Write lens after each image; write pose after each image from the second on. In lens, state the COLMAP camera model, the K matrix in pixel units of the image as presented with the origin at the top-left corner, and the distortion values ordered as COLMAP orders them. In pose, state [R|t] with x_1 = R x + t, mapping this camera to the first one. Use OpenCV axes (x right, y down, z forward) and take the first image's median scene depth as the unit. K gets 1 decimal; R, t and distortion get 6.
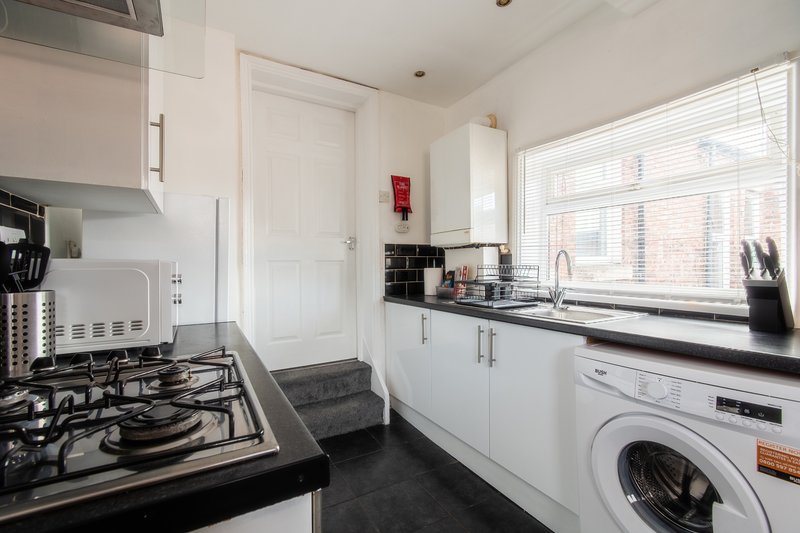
lens RADIAL K [[353.3, 0, 399.7], [0, 353.3, 267.6], [0, 0, 1]] dist [0.001937, 0.000325]
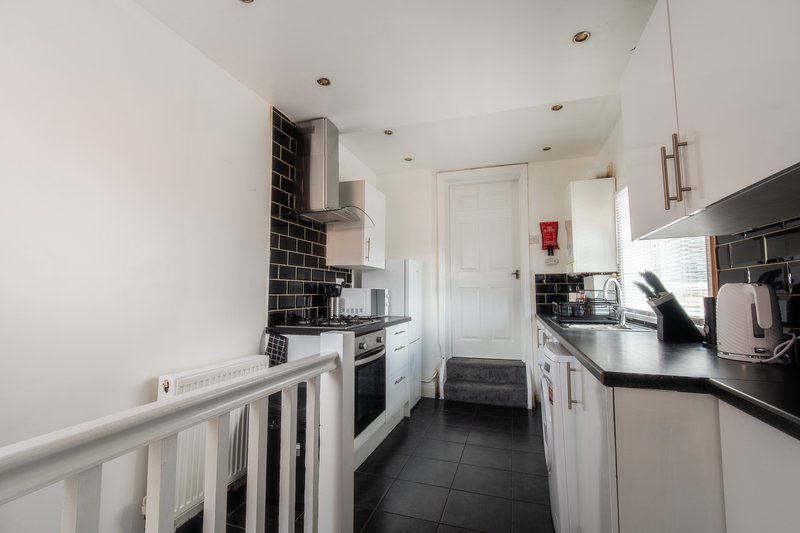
lens RADIAL K [[353.3, 0, 399.7], [0, 353.3, 265.2], [0, 0, 1]] dist [0.001937, 0.000325]
pose [[0.676307, -0.055723, -0.734509, 0.609022], [-0.005370, 0.996735, -0.080561, 0.008638], [0.736601, 0.058428, 0.673800, -0.285501]]
